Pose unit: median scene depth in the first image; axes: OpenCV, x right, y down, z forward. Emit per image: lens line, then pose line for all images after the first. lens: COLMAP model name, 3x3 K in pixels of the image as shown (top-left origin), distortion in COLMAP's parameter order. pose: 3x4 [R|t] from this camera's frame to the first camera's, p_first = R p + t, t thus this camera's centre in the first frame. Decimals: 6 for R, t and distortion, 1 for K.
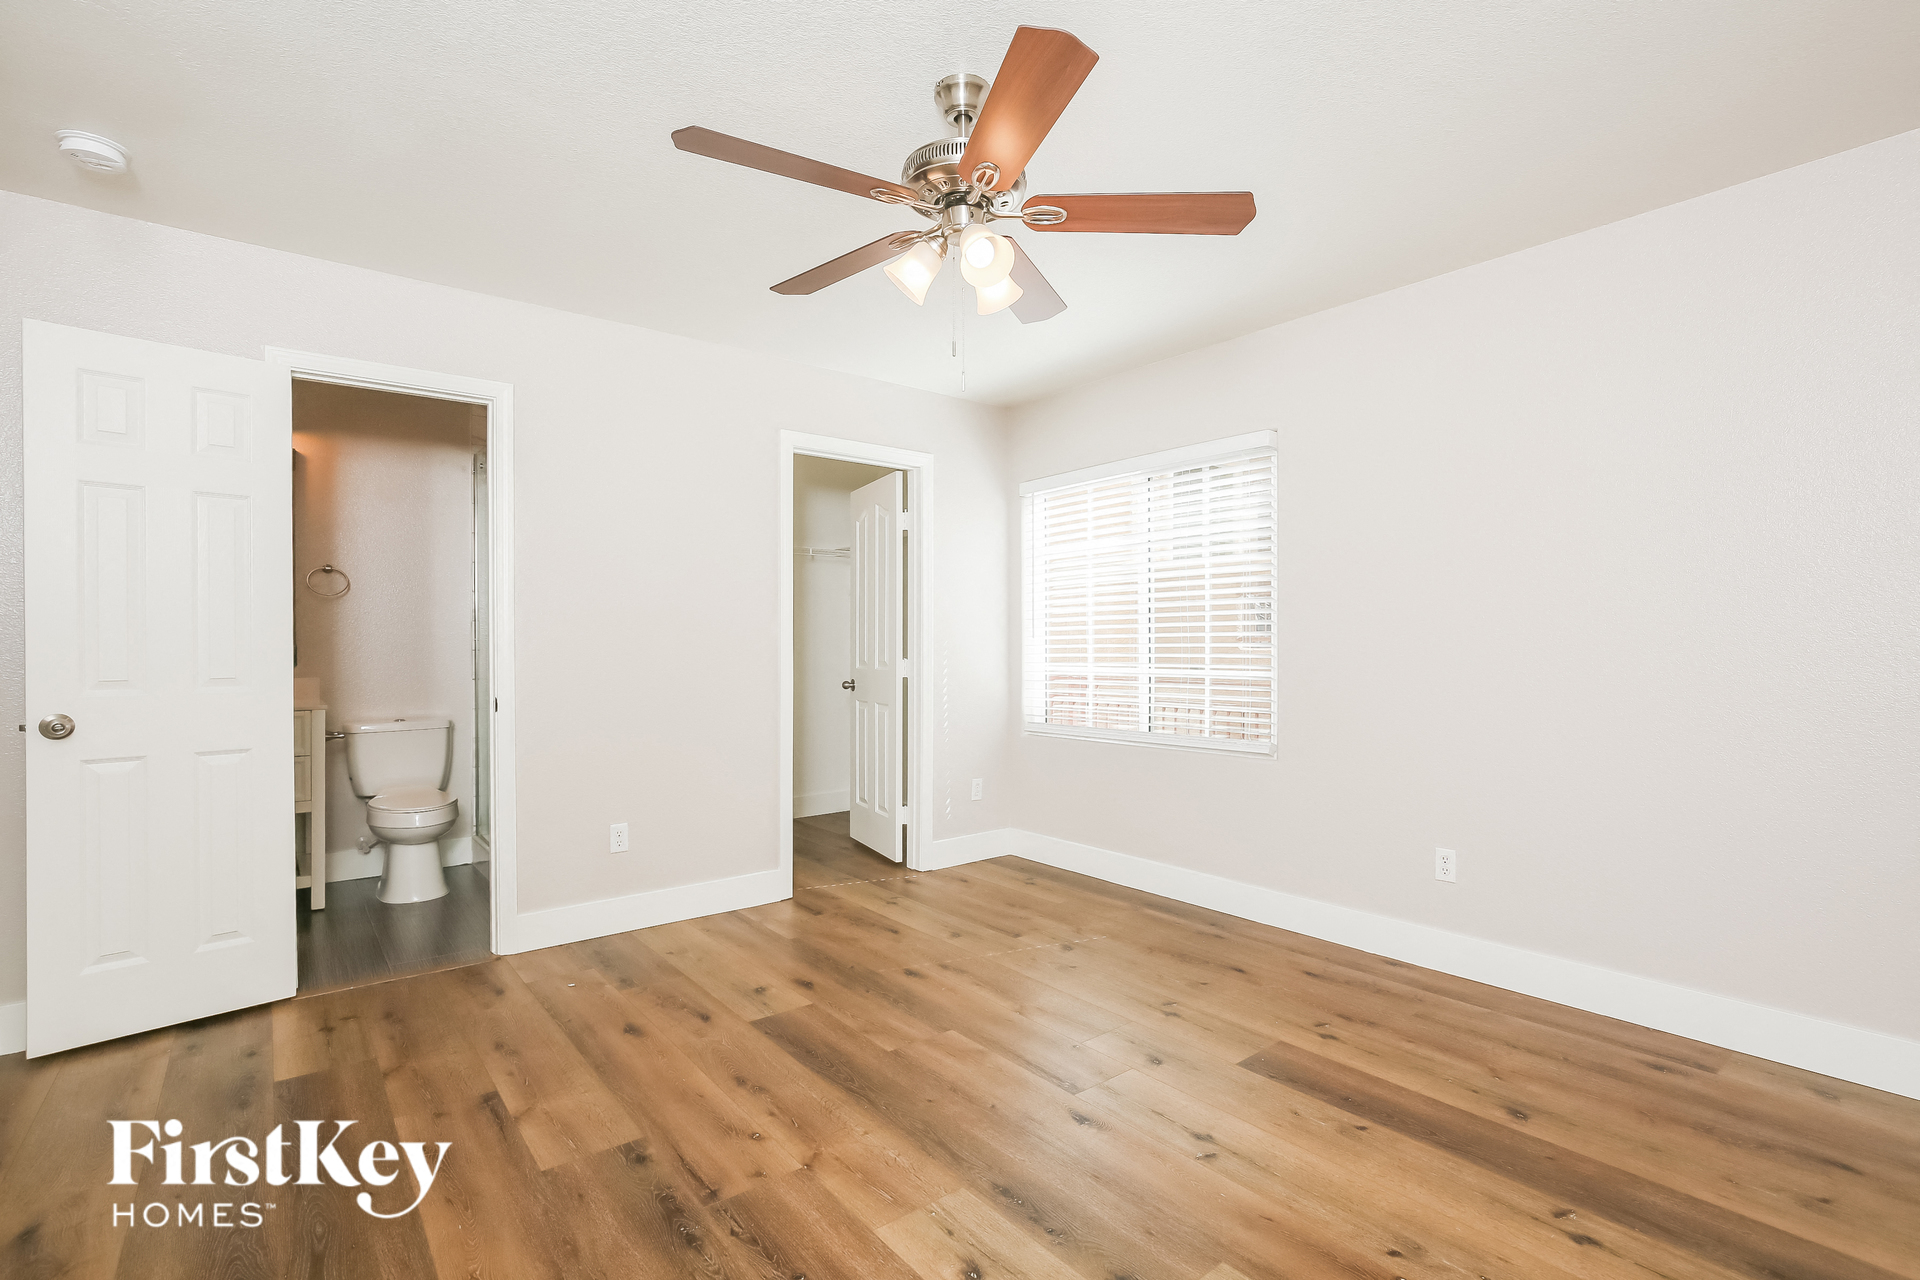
lens RADIAL K [[903.1, 0, 972.4], [0, 903.1, 643.0], [0, 0, 1]] dist [-0.046309, 0.011776]
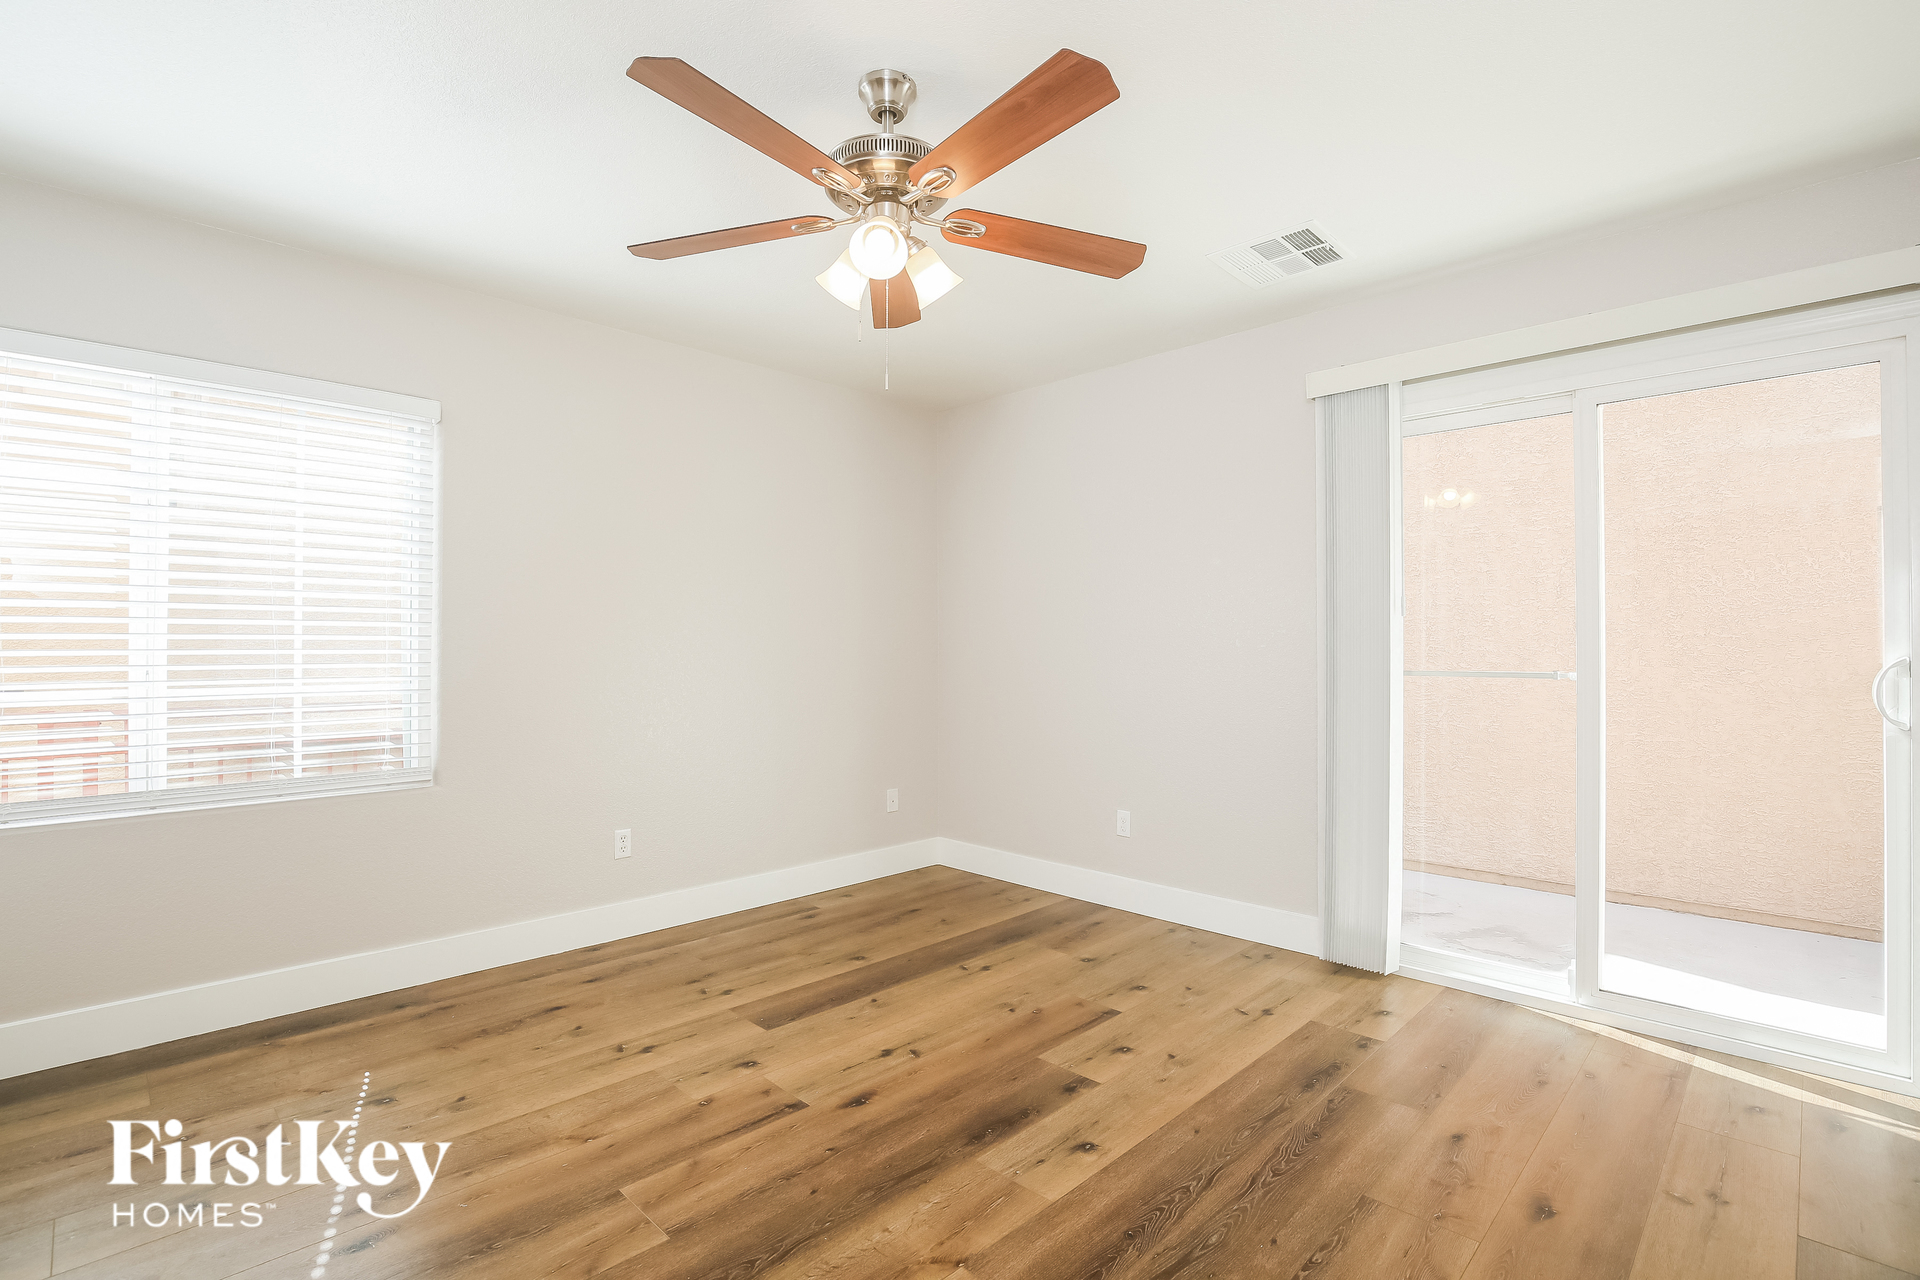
lens RADIAL K [[903.1, 0, 972.4], [0, 903.1, 643.0], [0, 0, 1]] dist [-0.046309, 0.011776]
pose [[-0.129401, 0.002566, 0.991589, -0.843656], [-0.000245, 0.999997, -0.002620, -0.005616], [-0.991592, -0.000582, -0.129399, 0.895933]]
